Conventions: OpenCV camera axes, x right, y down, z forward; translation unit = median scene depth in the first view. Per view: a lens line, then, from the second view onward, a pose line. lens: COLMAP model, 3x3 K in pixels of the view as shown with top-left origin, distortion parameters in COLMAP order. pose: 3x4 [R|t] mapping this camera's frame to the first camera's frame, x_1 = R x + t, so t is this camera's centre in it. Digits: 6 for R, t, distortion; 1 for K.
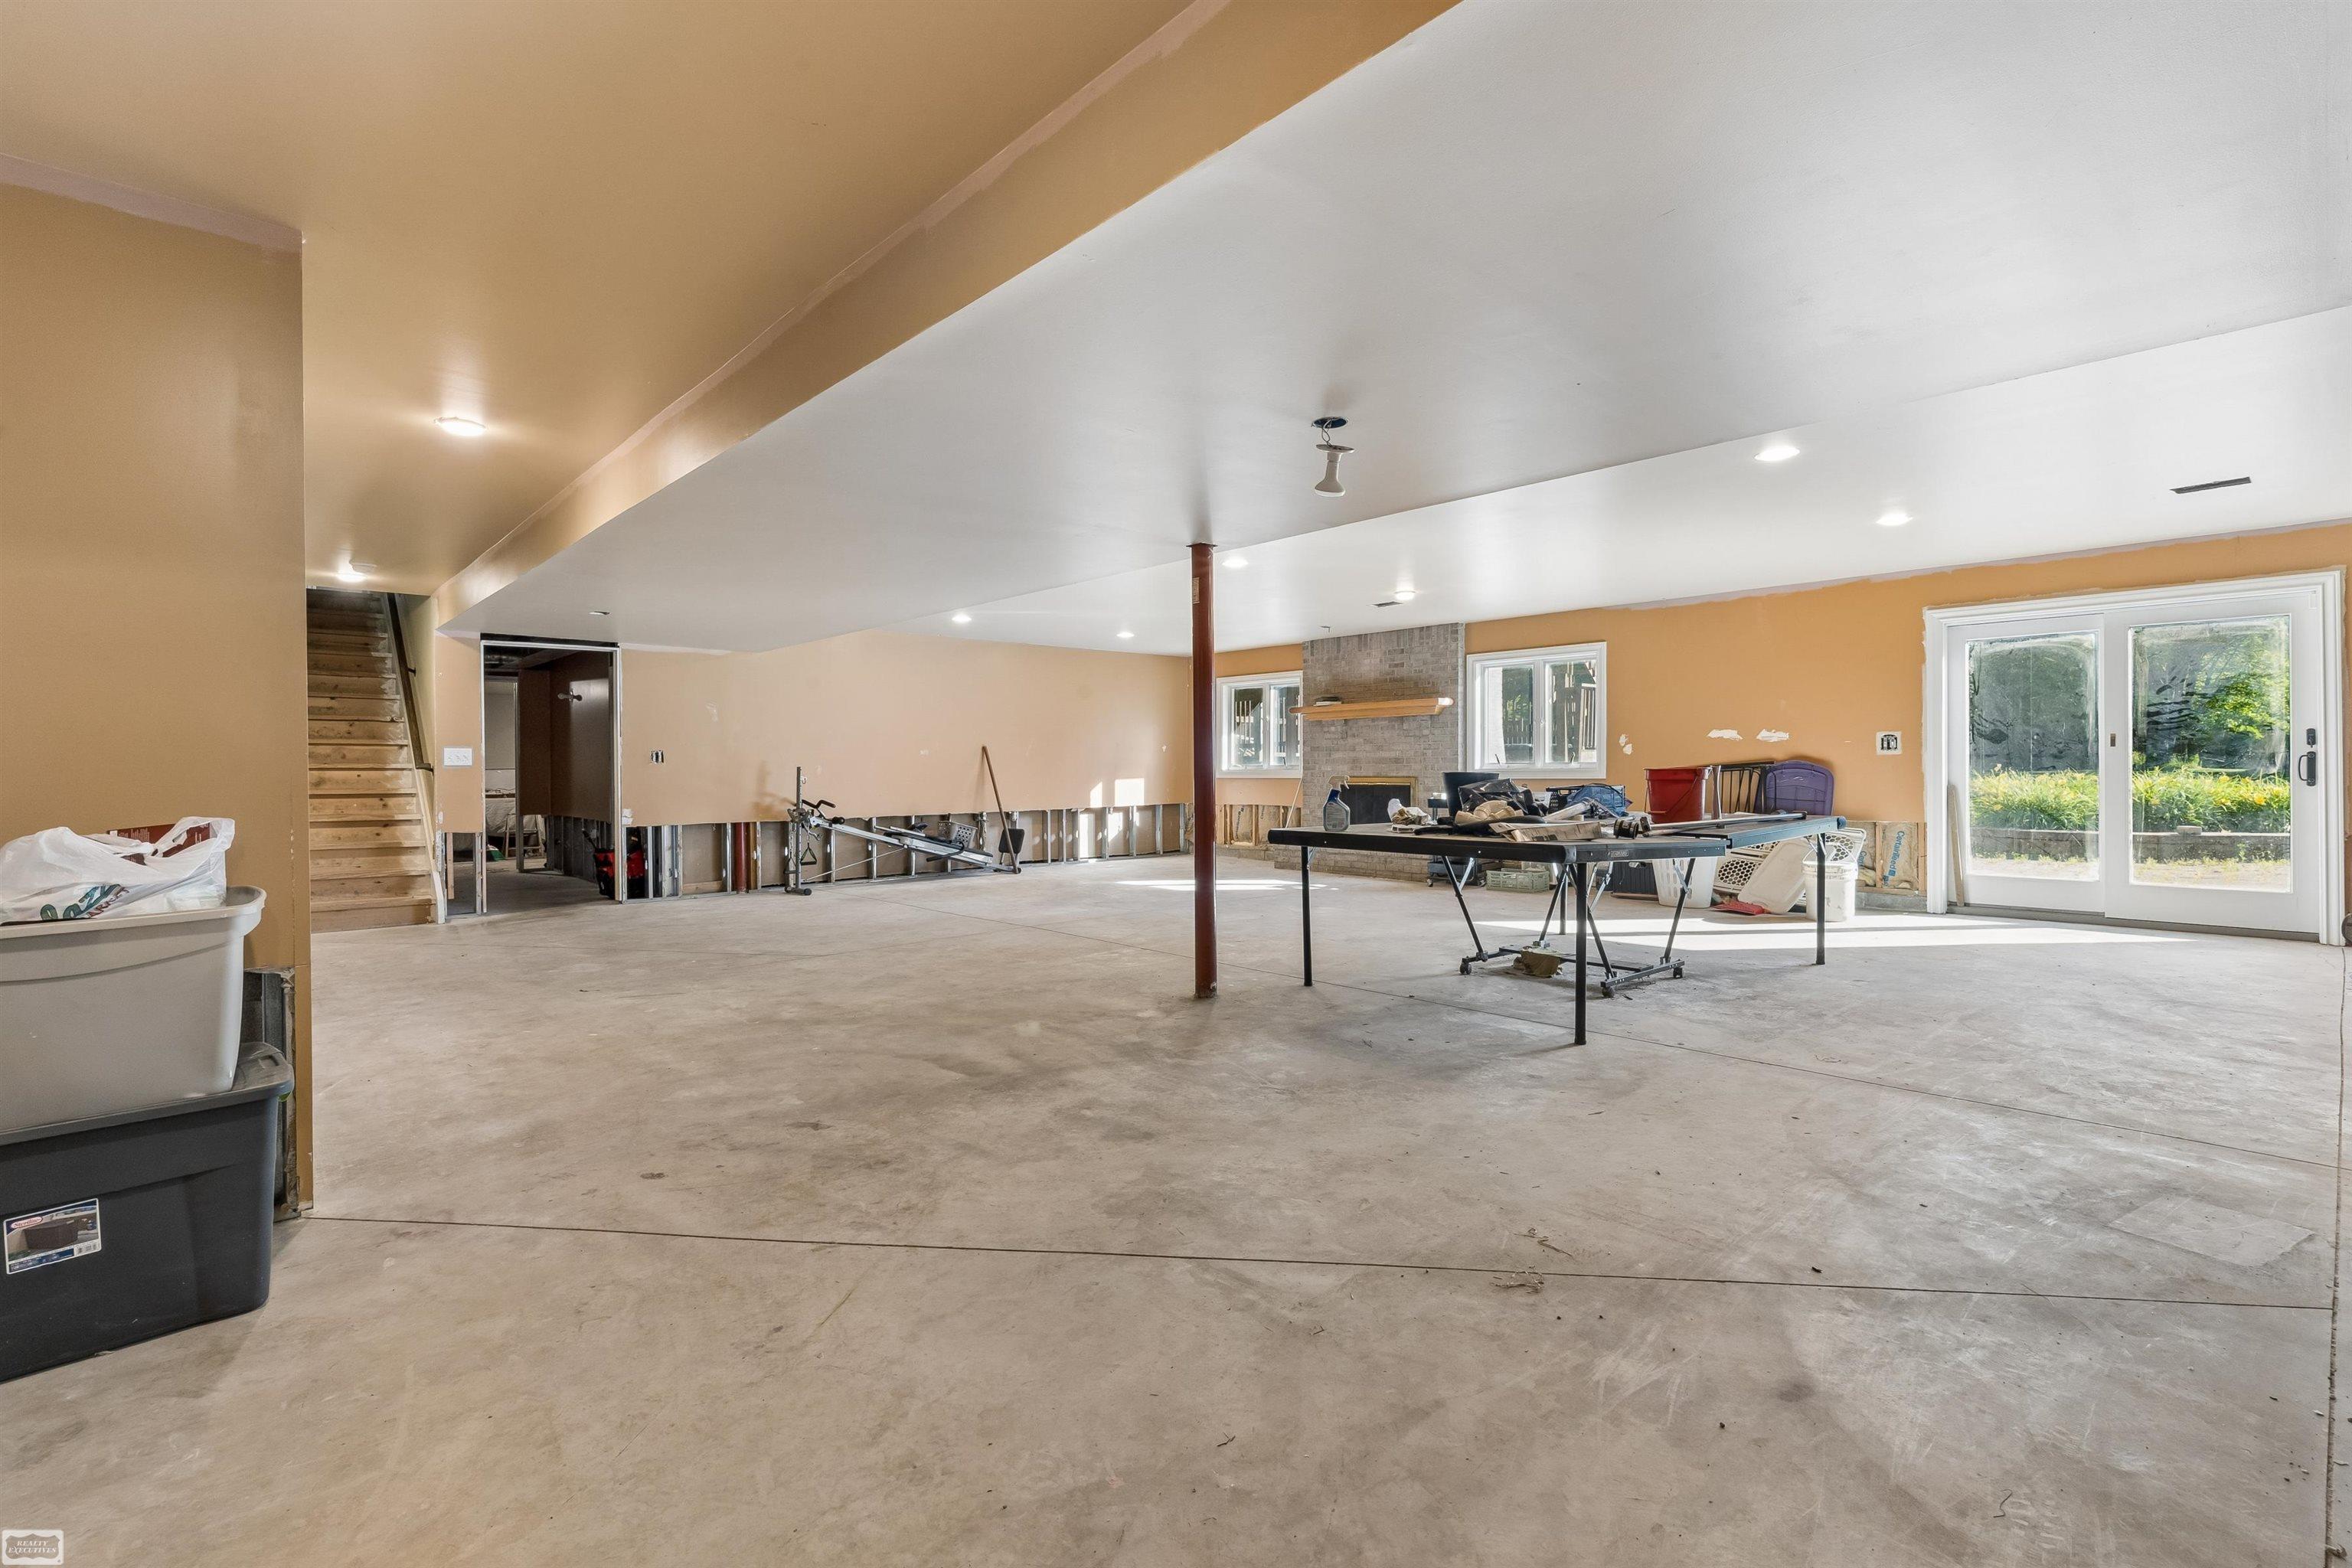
lens RADIAL K [[1069.8, 0, 1174.1], [0, 1069.8, 775.3], [0, 0, 1]] dist [0.001596, 0.001309]
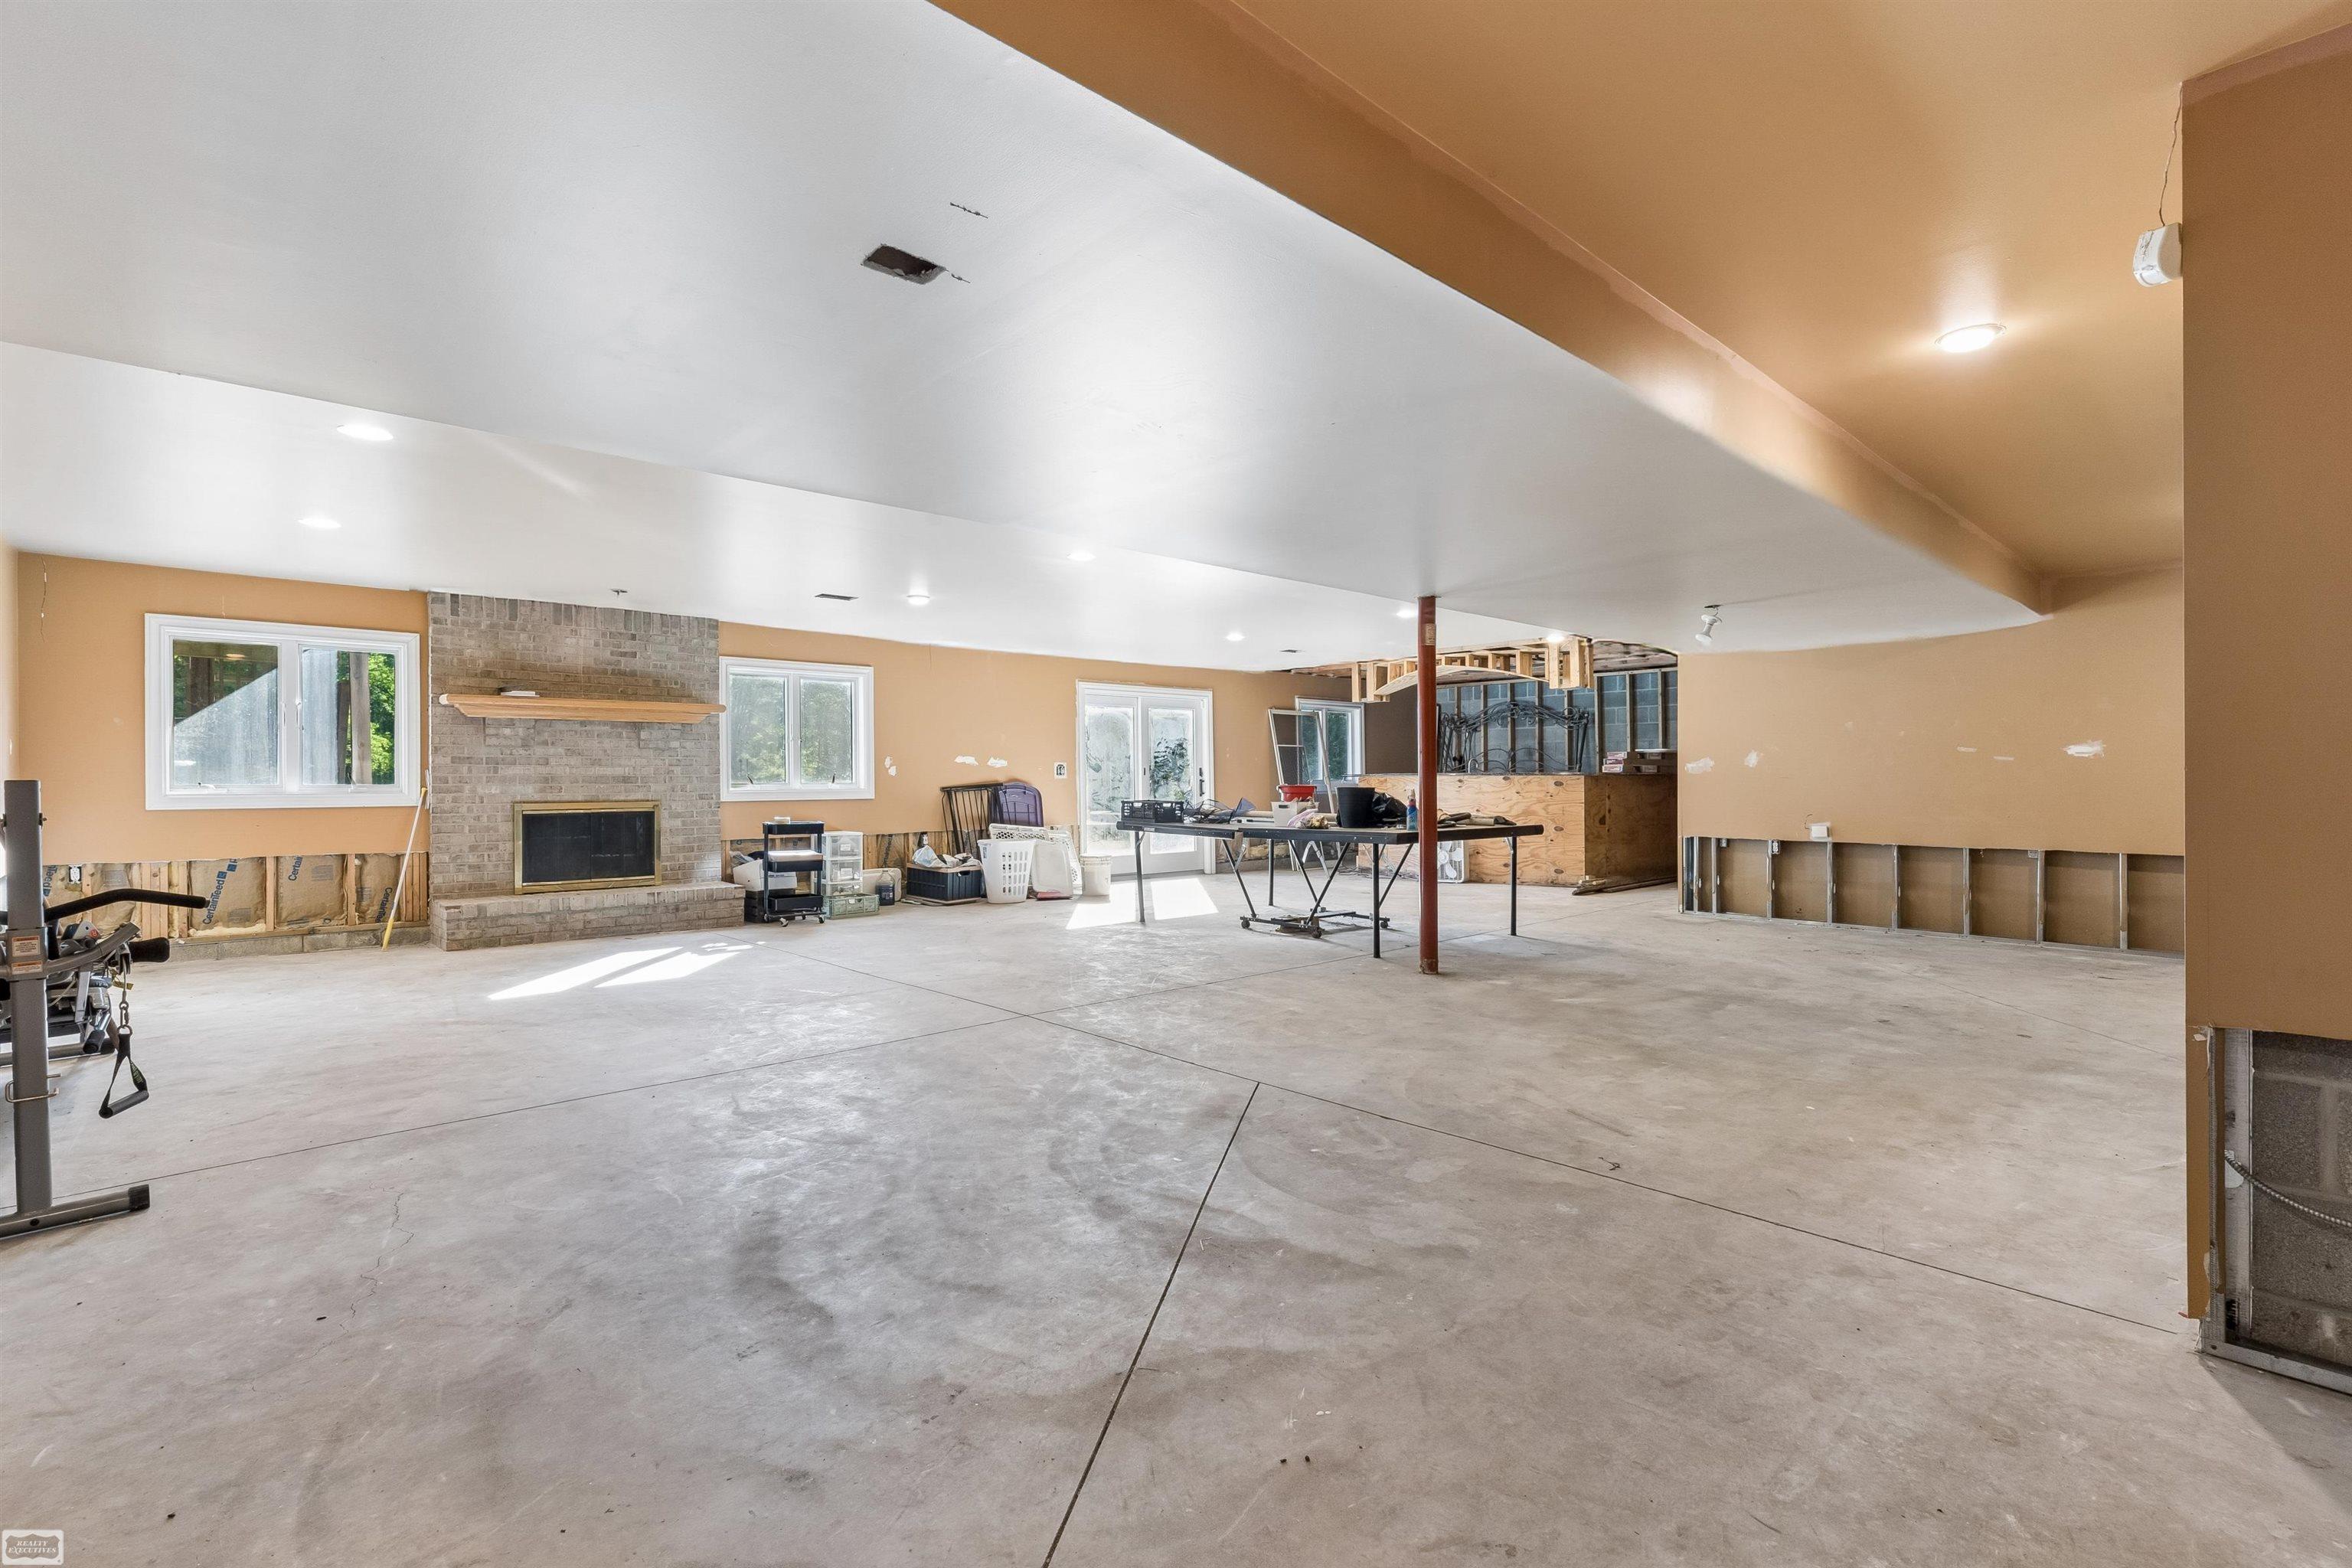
lens RADIAL K [[1069.8, 0, 1175.9], [0, 1069.8, 781.5], [0, 0, 1]] dist [0.001596, 0.001309]
pose [[0.010086, 0.007615, 0.999920, -0.561623], [0.011498, 0.999904, -0.007731, -0.001769], [-0.999883, 0.011575, 0.009997, 0.609027]]
